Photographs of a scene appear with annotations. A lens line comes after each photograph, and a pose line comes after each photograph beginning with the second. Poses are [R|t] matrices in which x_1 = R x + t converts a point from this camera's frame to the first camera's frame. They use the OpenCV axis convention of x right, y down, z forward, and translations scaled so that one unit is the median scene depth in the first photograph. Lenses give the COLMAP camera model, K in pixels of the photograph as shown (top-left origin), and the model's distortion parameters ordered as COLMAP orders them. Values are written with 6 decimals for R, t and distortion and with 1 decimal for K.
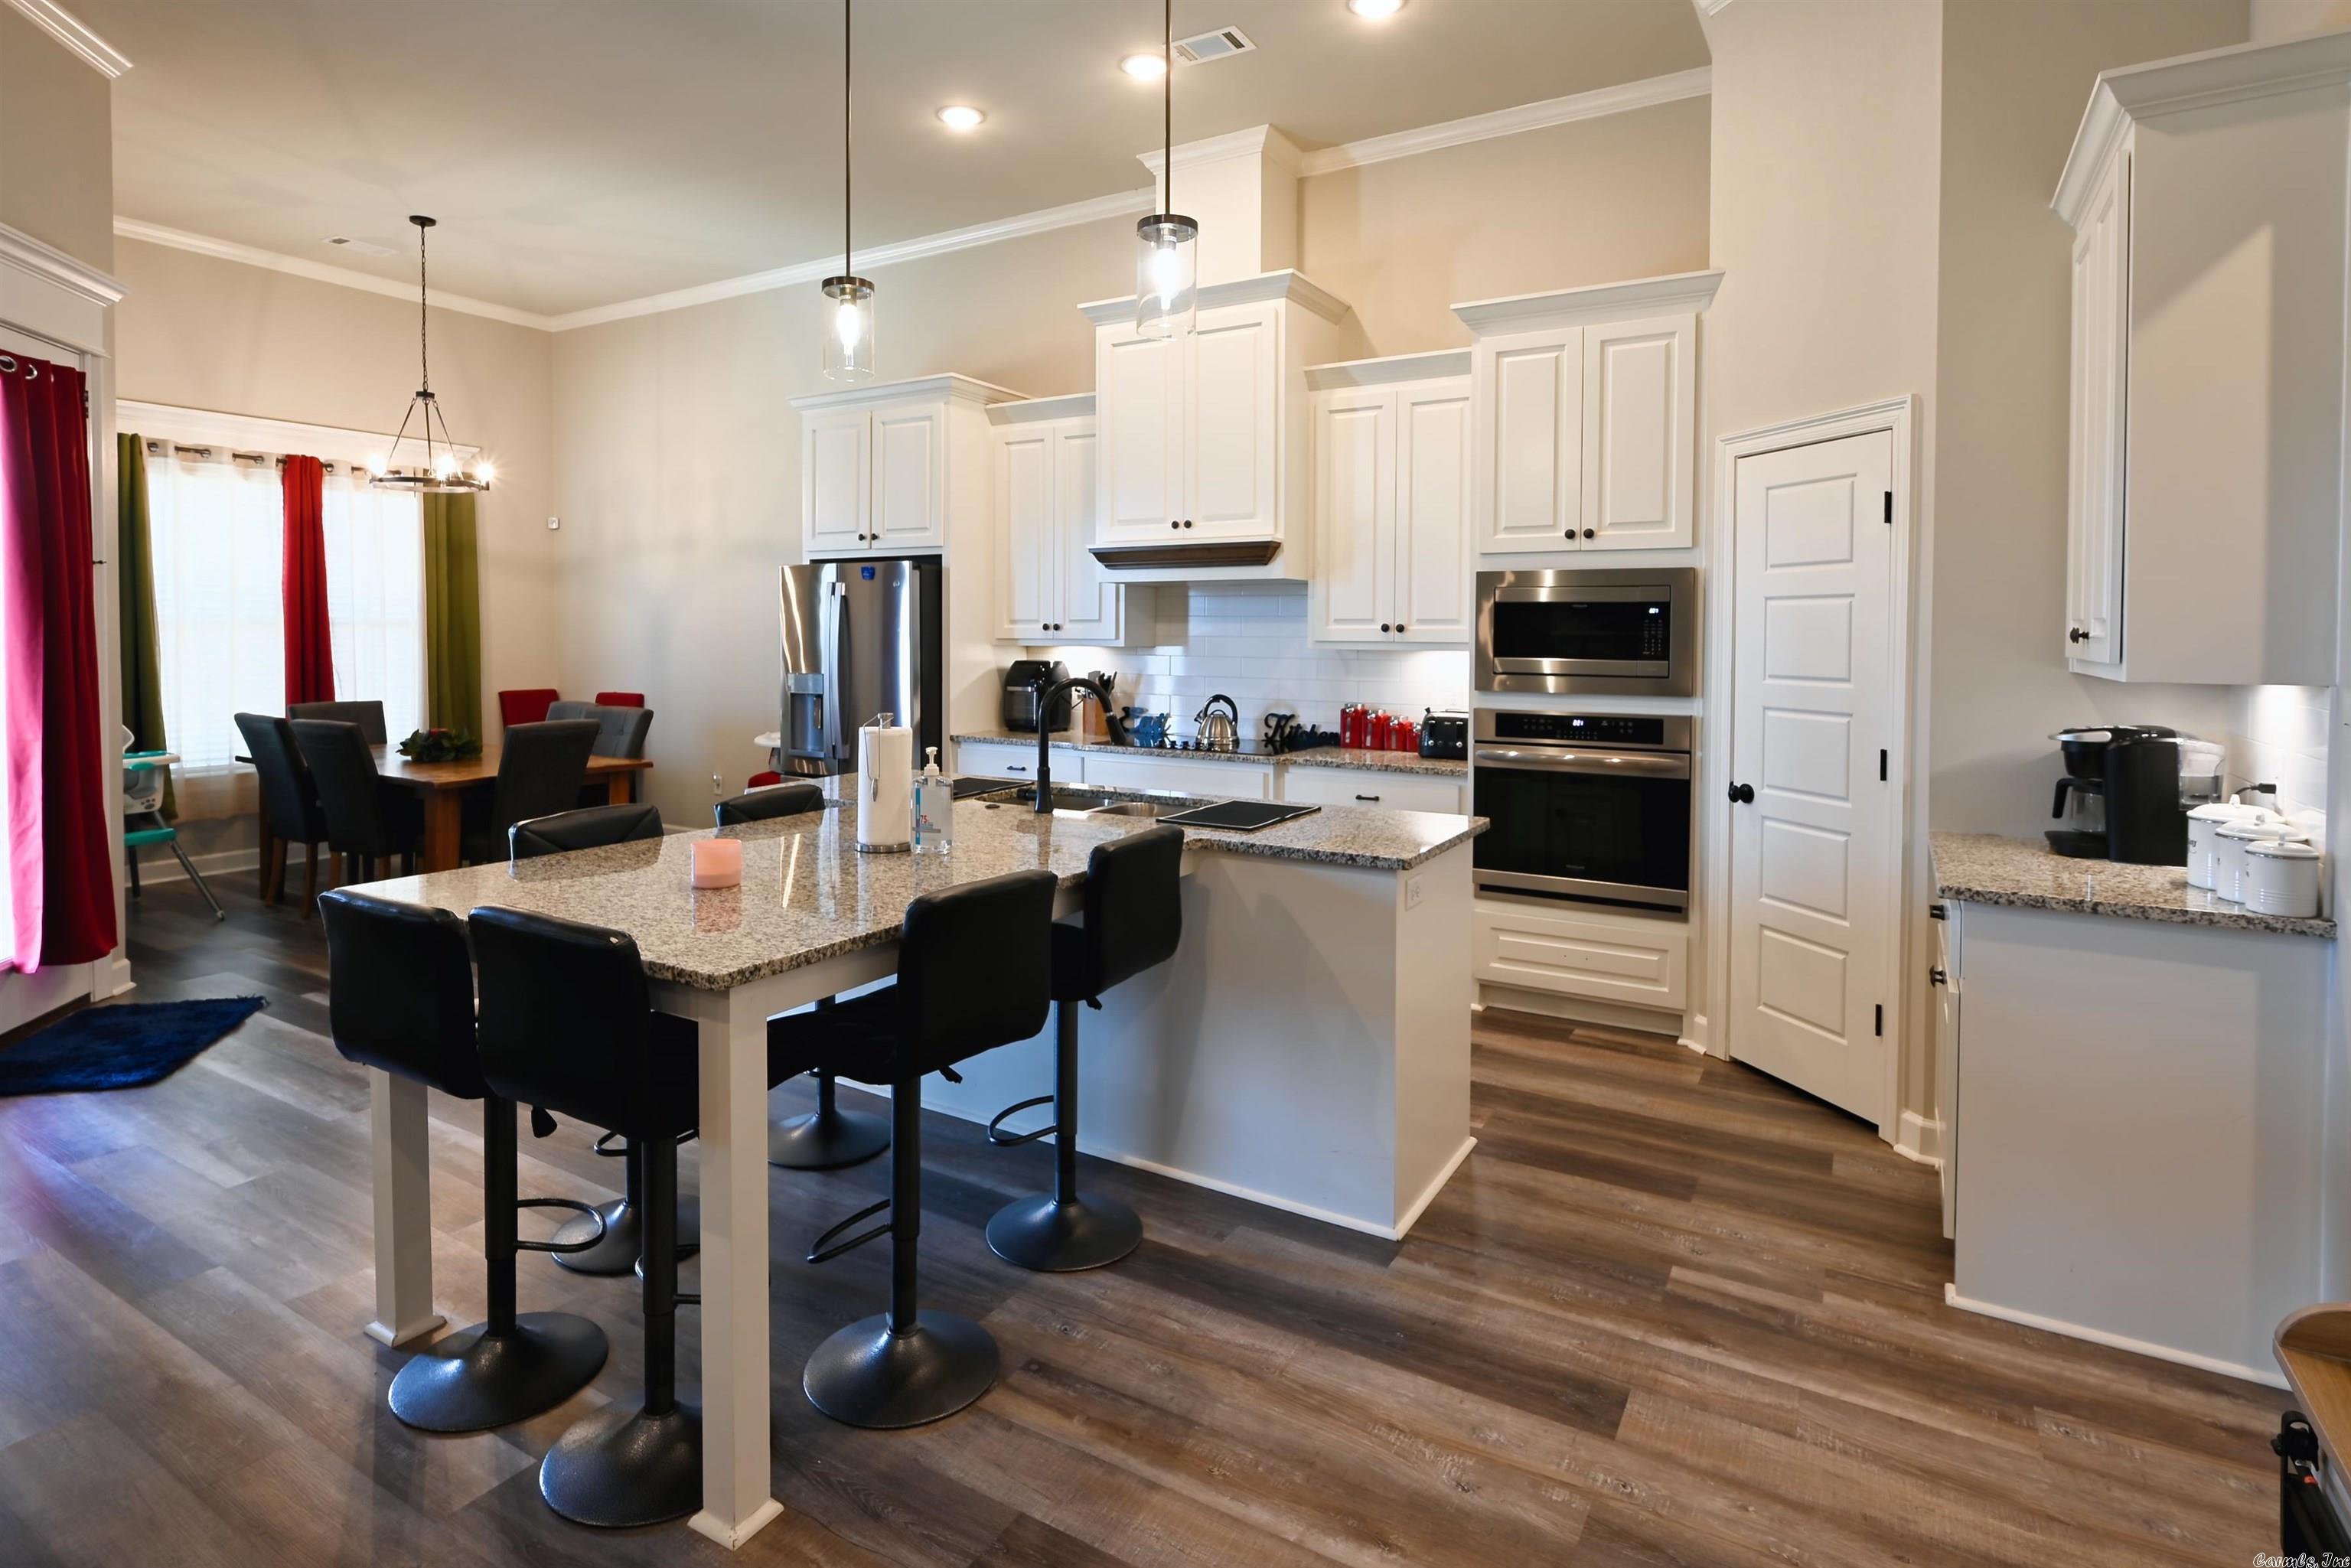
lens RADIAL K [[1203.5, 0, 1162.5], [0, 1203.5, 651.6], [0, 0, 1]] dist [0.000538, -0.000257]
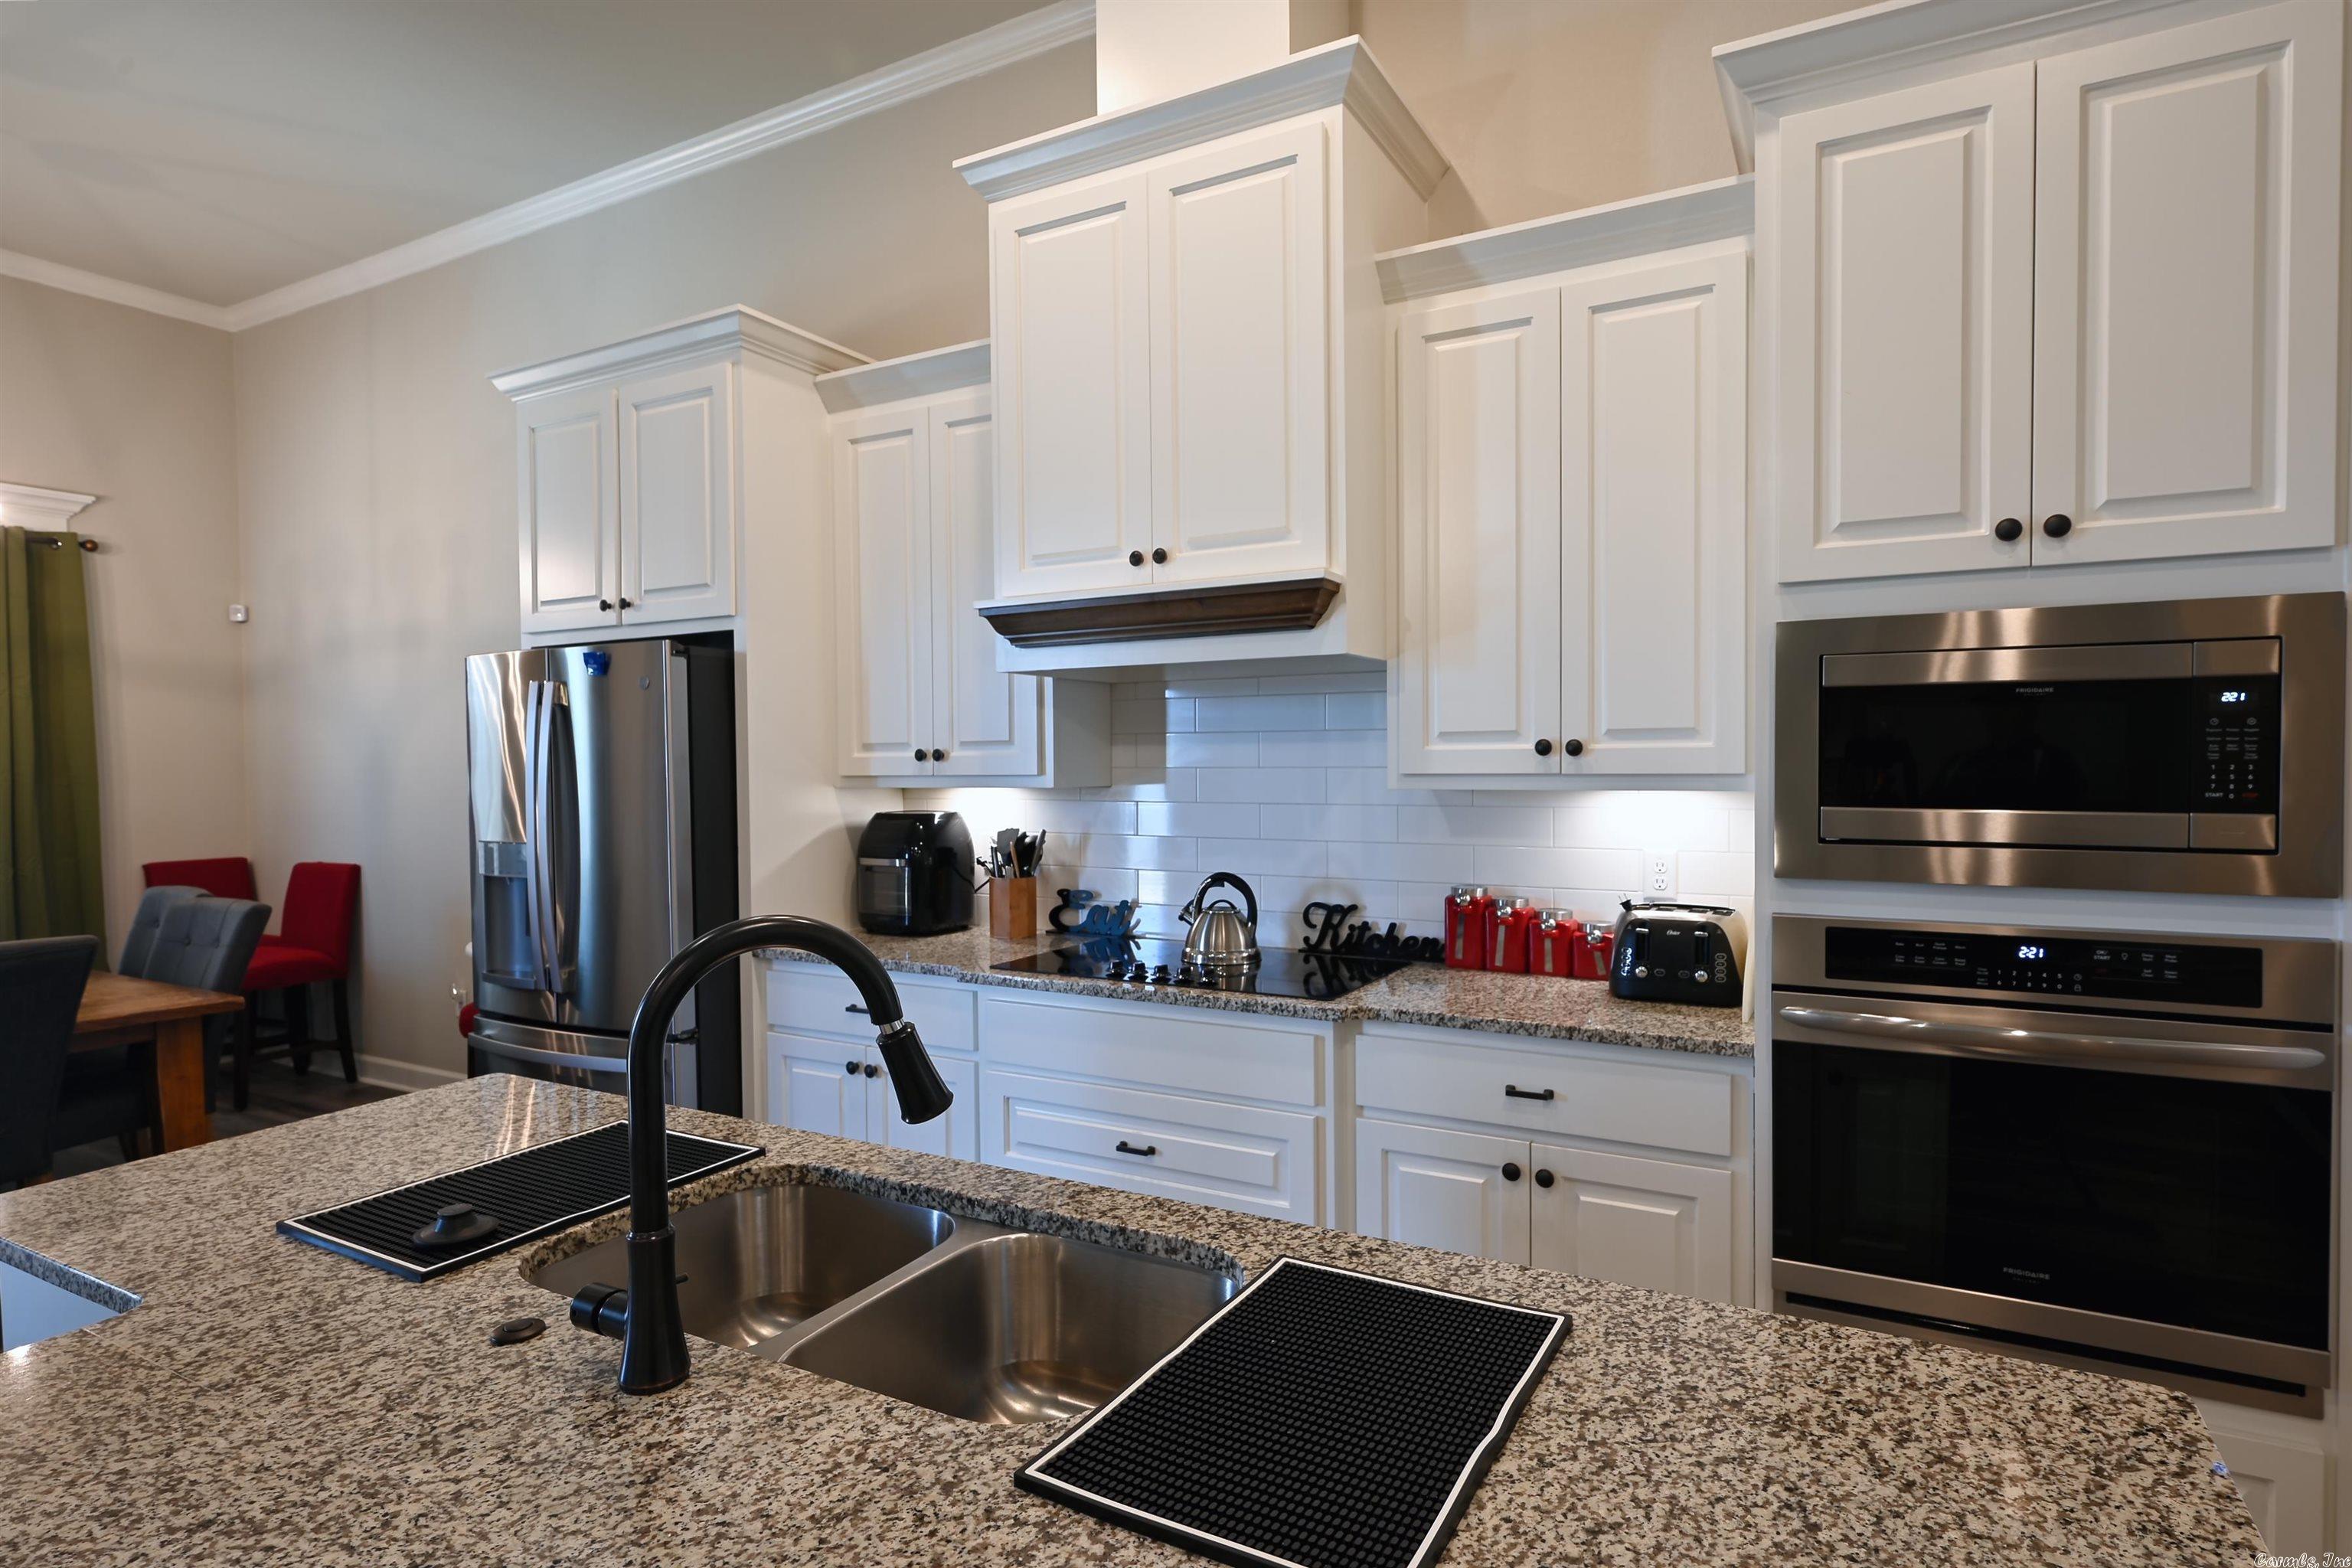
lens RADIAL K [[1227.3, 0, 1205.9], [0, 1227.3, 786.5], [0, 0, 1]] dist [0.000356, 0.000396]
pose [[0.999076, -0.014937, 0.040304, 0.017289], [0.014702, 0.999873, 0.006133, -0.007569], [-0.040391, -0.005534, 0.999169, 0.441308]]
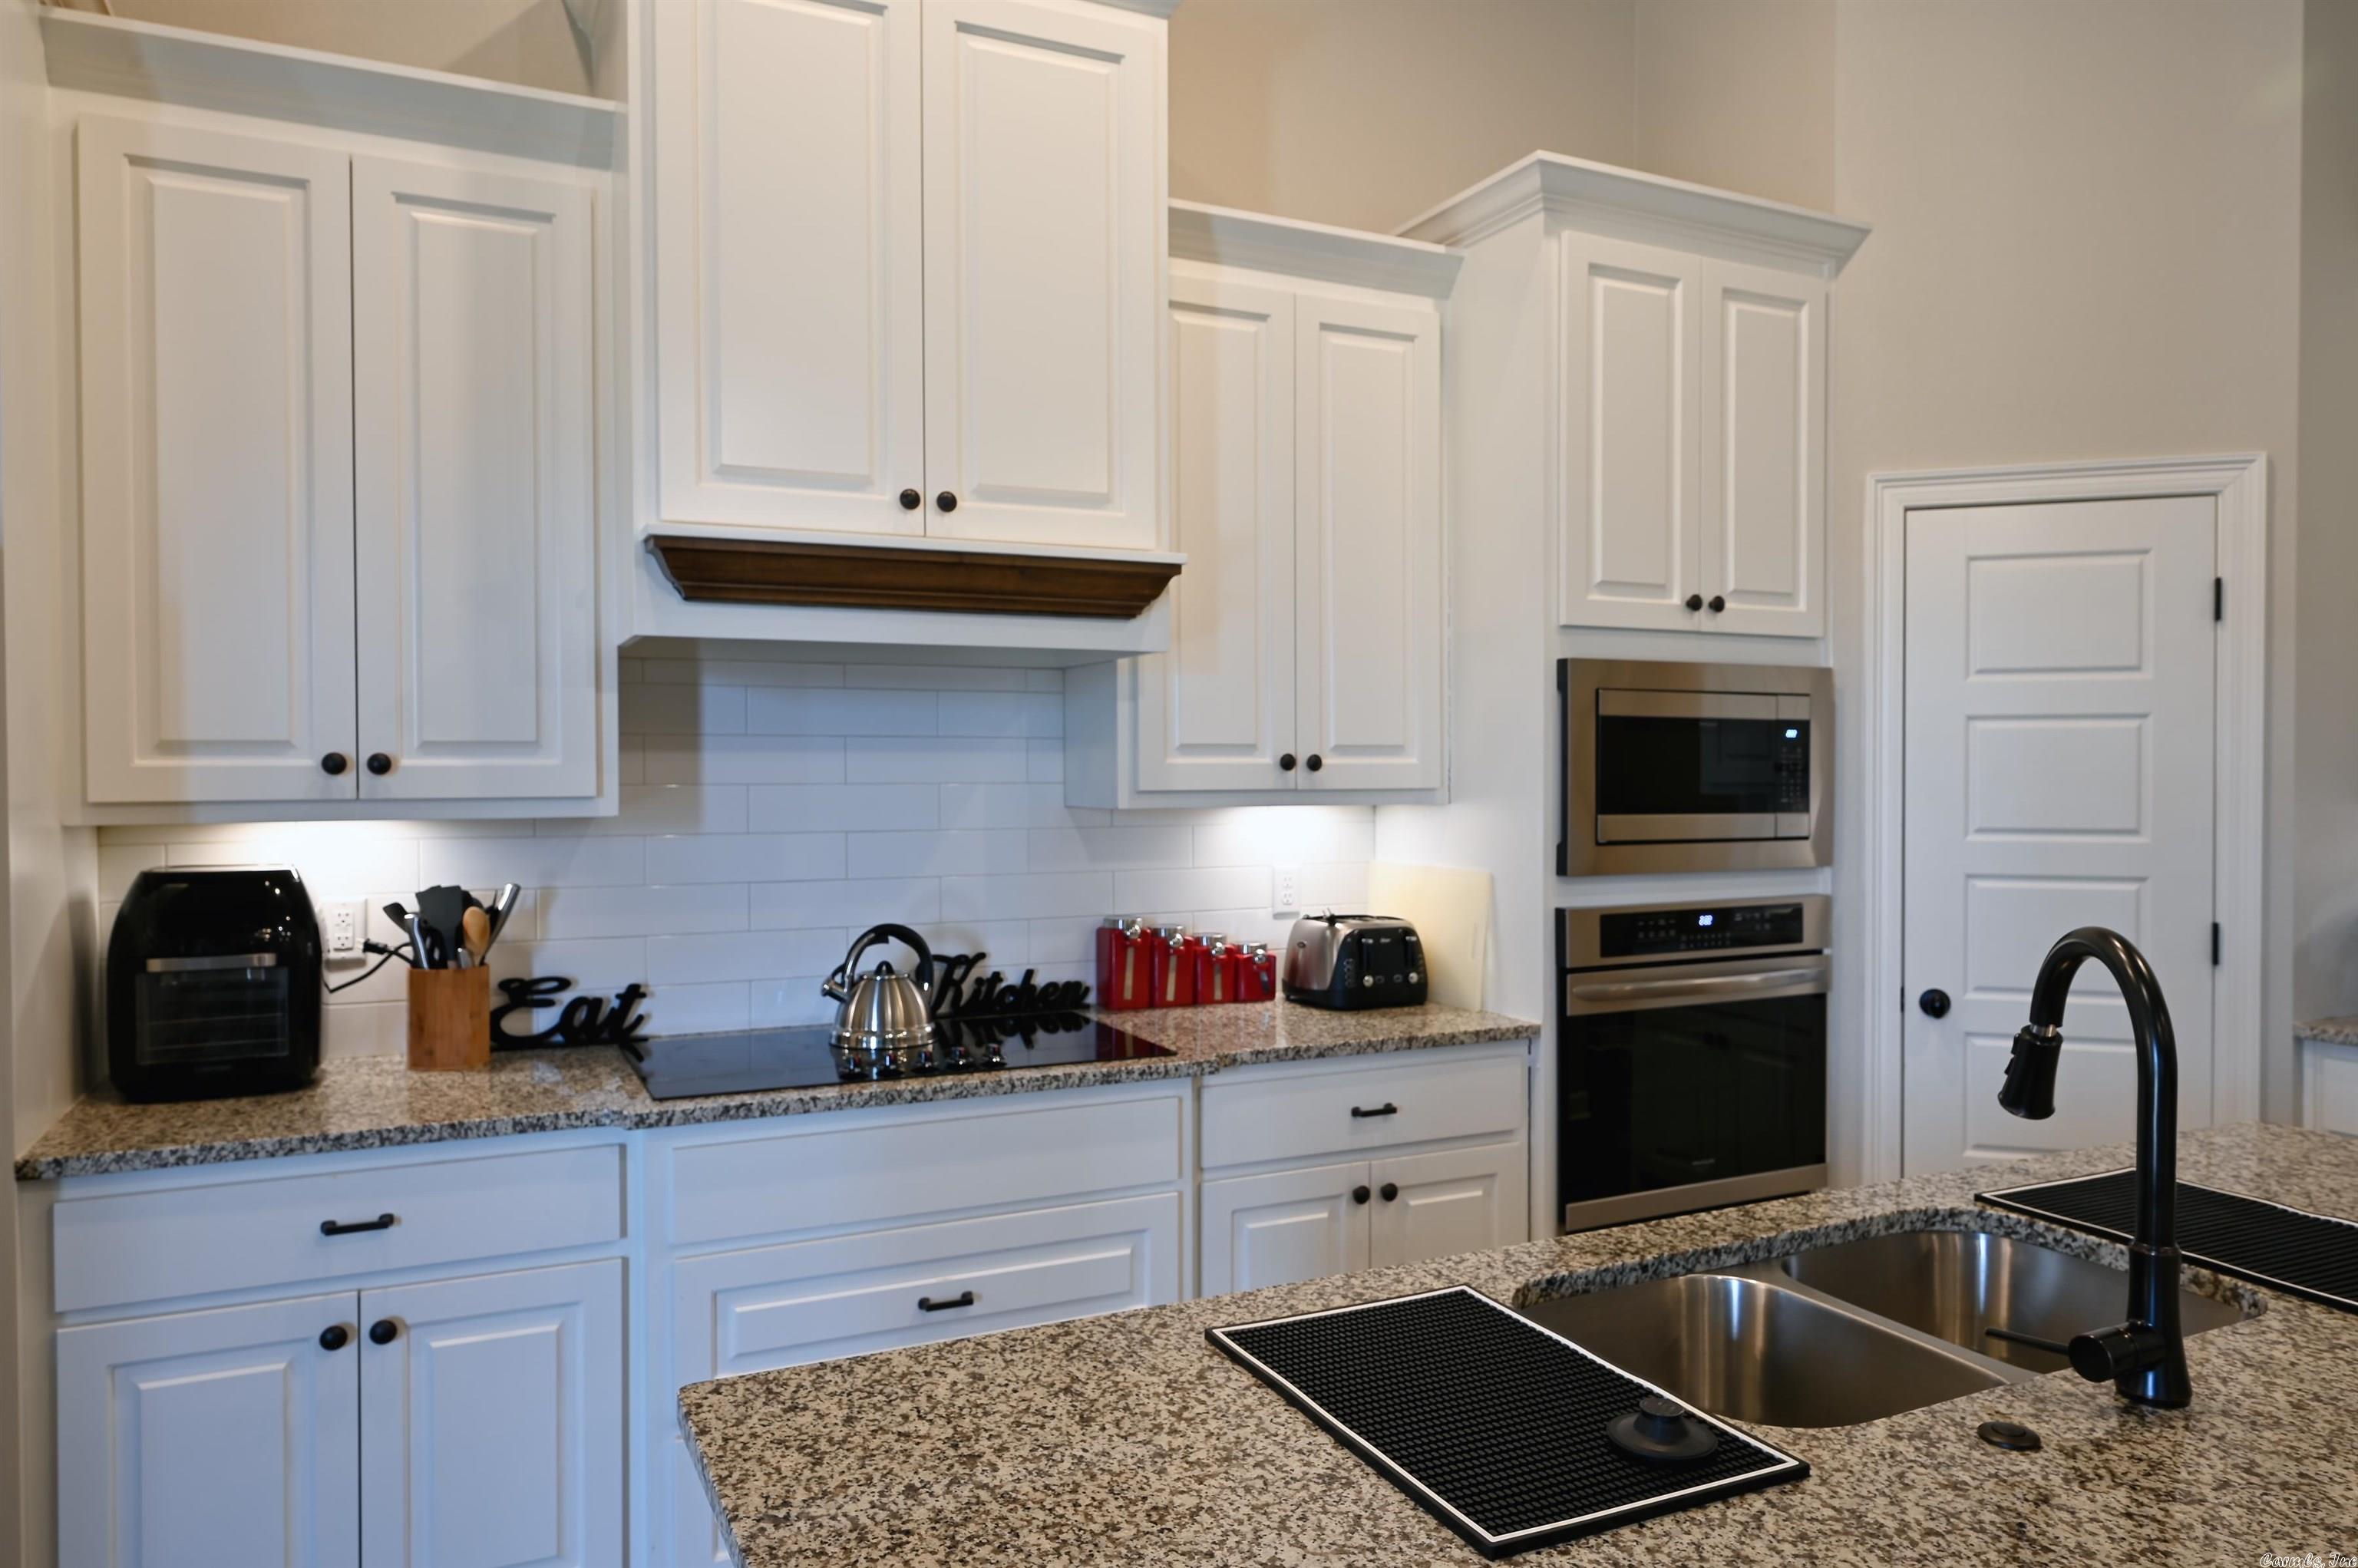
lens RADIAL K [[1547.5, 0, 1179.0], [0, 1547.5, 784.0], [0, 0, 1]] dist [-0.001692, 0.001165]
pose [[0.551126, -0.016907, 0.834251, -0.346431], [0.018461, 0.999797, 0.008066, -0.015261], [-0.834218, 0.010956, 0.551326, 0.628731]]
